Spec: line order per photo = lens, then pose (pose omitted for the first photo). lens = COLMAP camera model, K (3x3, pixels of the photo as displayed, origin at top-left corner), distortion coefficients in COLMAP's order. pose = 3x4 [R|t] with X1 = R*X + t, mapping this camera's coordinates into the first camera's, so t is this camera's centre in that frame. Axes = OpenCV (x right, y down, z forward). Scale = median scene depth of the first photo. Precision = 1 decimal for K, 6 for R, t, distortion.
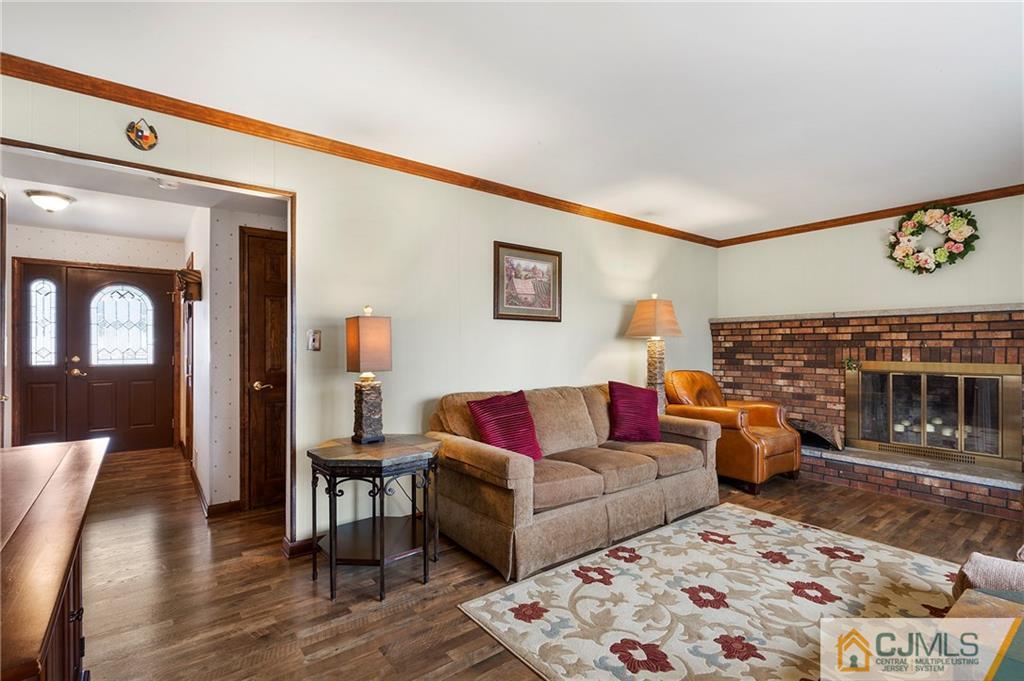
lens RADIAL K [[472.1, 0, 513.7], [0, 472.1, 343.6], [0, 0, 1]] dist [0.008608, -0.000706]
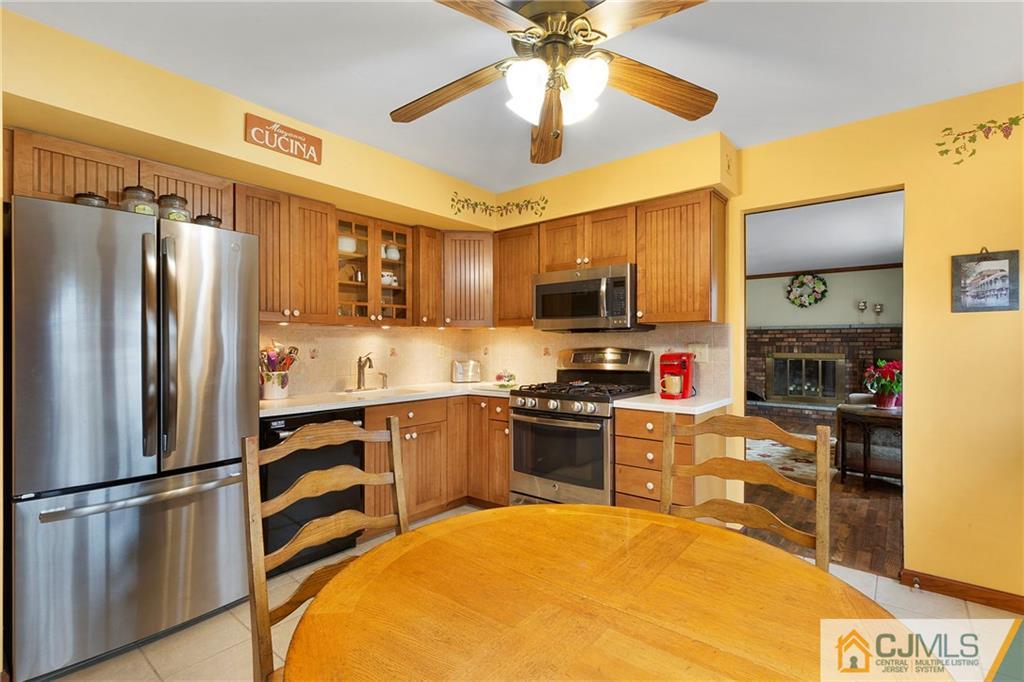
lens RADIAL K [[472.1, 0, 517.8], [0, 472.1, 341.3], [0, 0, 1]] dist [0.008608, -0.000706]
pose [[0.974808, -0.002592, 0.223030, -0.719049], [0.001674, 0.999989, 0.004308, -0.020221], [-0.223038, -0.003827, 0.974802, -0.637929]]
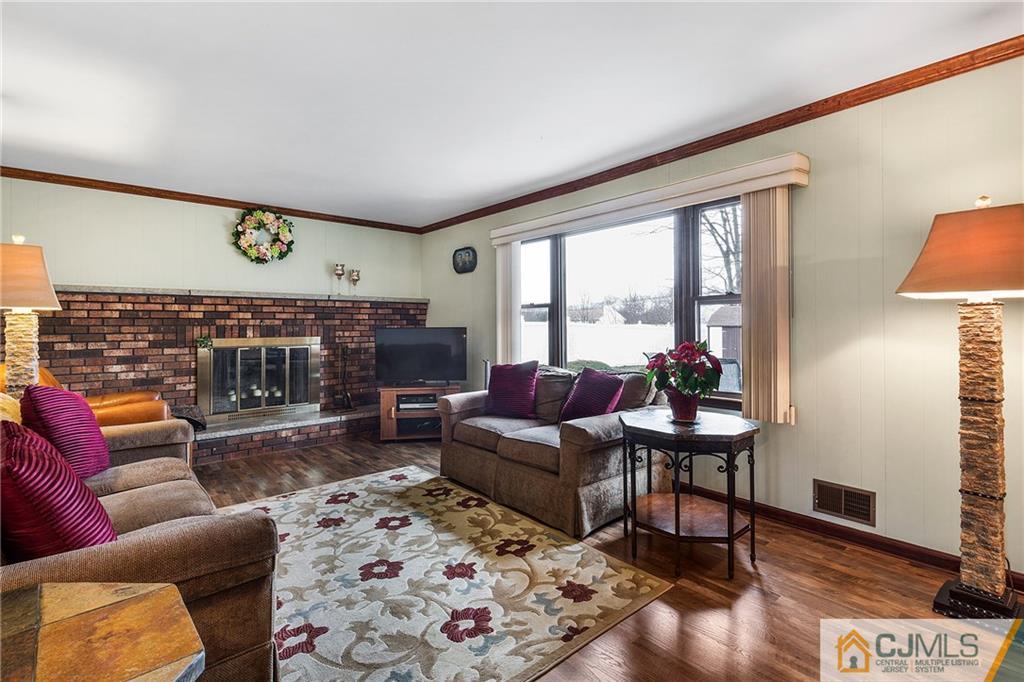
lens RADIAL K [[467.7, 0, 505.3], [0, 467.7, 323.7], [0, 0, 1]] dist [0.002753, -0.000602]
pose [[-0.039746, 0.002019, 0.999208, -0.343132], [-0.002893, 0.999994, -0.002135, 0.004642], [-0.999206, -0.002975, -0.039740, 0.438013]]
